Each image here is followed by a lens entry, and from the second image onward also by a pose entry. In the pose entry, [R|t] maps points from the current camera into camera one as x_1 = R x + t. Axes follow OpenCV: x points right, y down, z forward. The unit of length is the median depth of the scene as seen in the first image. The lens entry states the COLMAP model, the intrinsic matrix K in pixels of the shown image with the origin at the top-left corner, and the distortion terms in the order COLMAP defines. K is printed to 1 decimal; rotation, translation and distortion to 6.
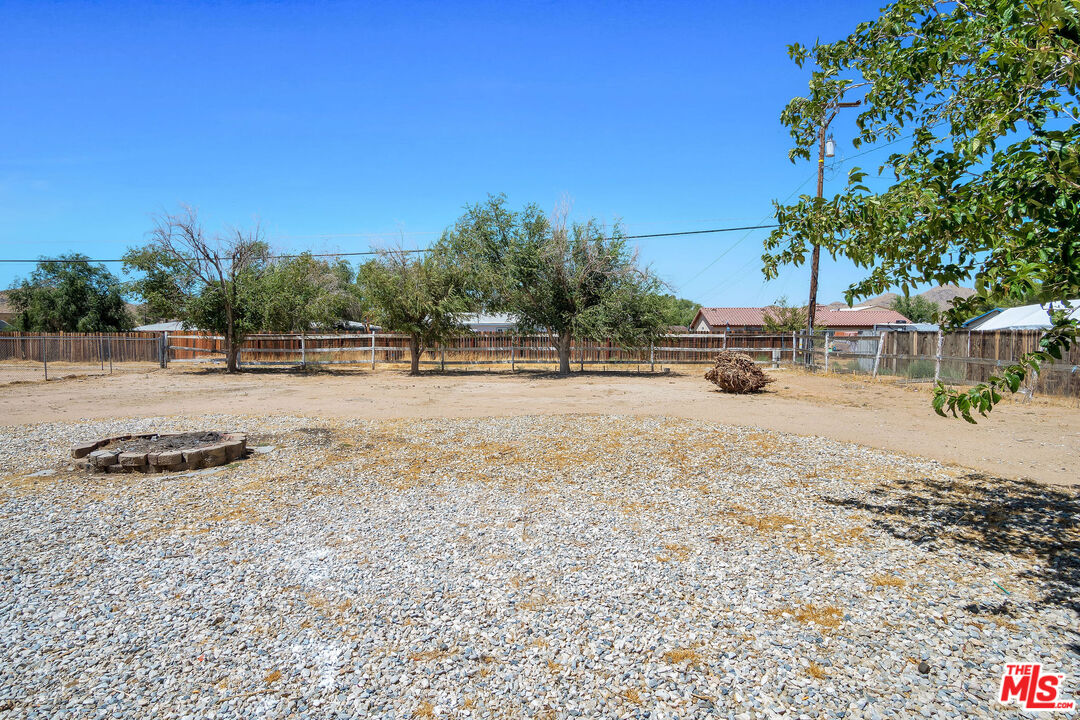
lens RADIAL K [[591.0, 0, 535.6], [0, 591.0, 337.2], [0, 0, 1]] dist [-0.022569, 0.003078]
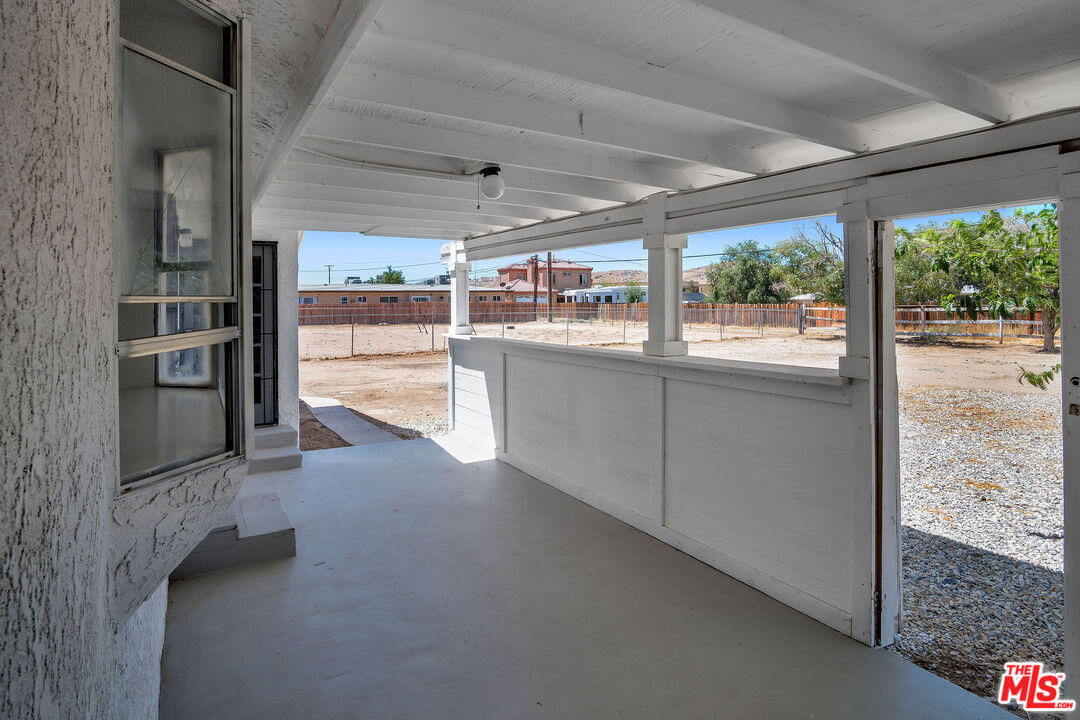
lens RADIAL K [[591.0, 0, 535.6], [0, 591.0, 337.2], [0, 0, 1]] dist [-0.022569, 0.003078]
pose [[0.524078, 0.042937, -0.850587, 0.108219], [0.006437, 0.998500, 0.054369, -0.009729], [0.851646, -0.033969, 0.523015, -0.108557]]
